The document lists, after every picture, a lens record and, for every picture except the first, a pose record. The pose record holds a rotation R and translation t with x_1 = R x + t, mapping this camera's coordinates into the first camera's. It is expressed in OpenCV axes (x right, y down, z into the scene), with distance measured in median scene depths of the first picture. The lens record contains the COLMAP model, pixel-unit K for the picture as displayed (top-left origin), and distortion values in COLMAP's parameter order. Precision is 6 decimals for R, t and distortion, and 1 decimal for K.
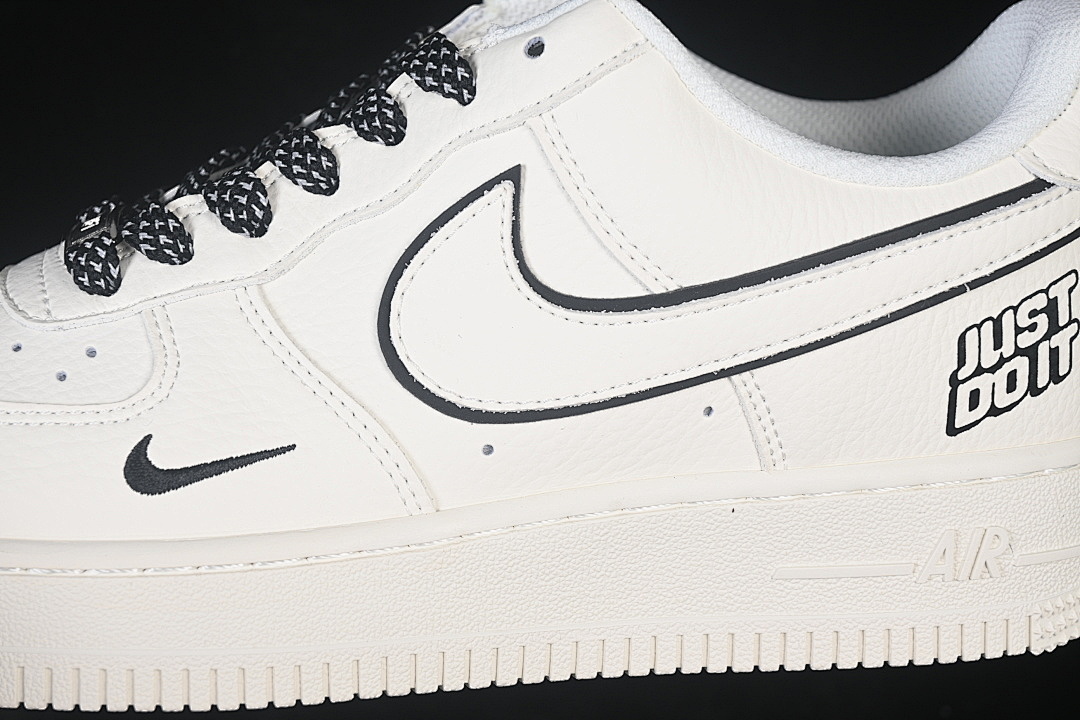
lens RADIAL K [[2363.9, 0, 540.0], [0, 2363.9, 360.0], [0, 0, 1]] dist [-0.022866, -0.284476]
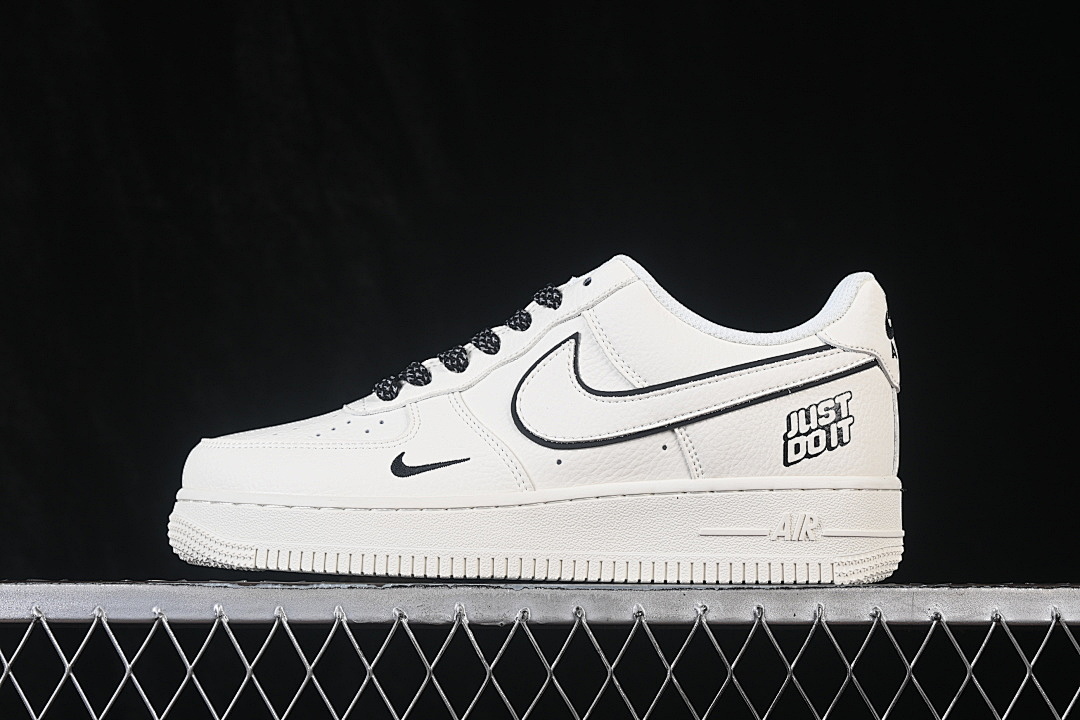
lens RADIAL K [[2363.9, 0, 540.0], [0, 2363.9, 360.0], [0, 0, 1]] dist [-0.022866, -0.284476]
pose [[0.984957, -0.004298, -0.172745, 0.321069], [-0.047865, 0.953787, -0.296647, 0.568547], [0.166037, 0.300454, 0.939233, -1.003950]]
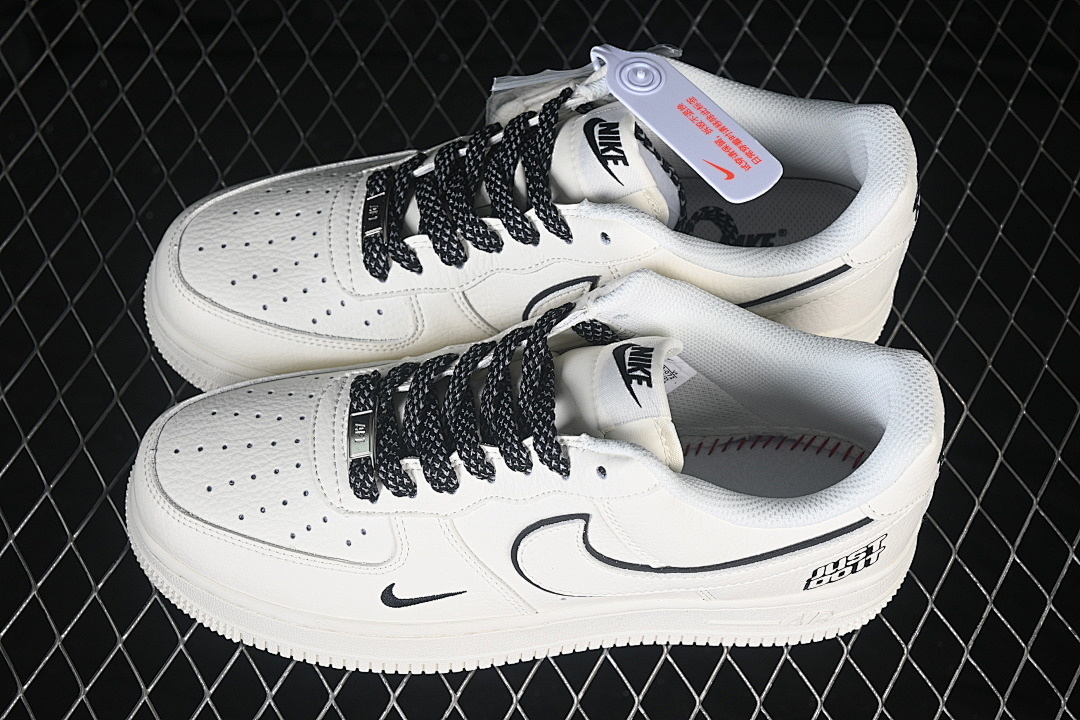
lens RADIAL K [[2363.9, 0, 540.0], [0, 2363.9, 360.0], [0, 0, 1]] dist [-0.022866, -0.284476]
pose [[0.994444, 0.102369, -0.024537, -0.013557], [-0.053844, 0.694930, 0.717058, -1.478694], [0.090456, -0.711753, 0.696581, -0.230210]]
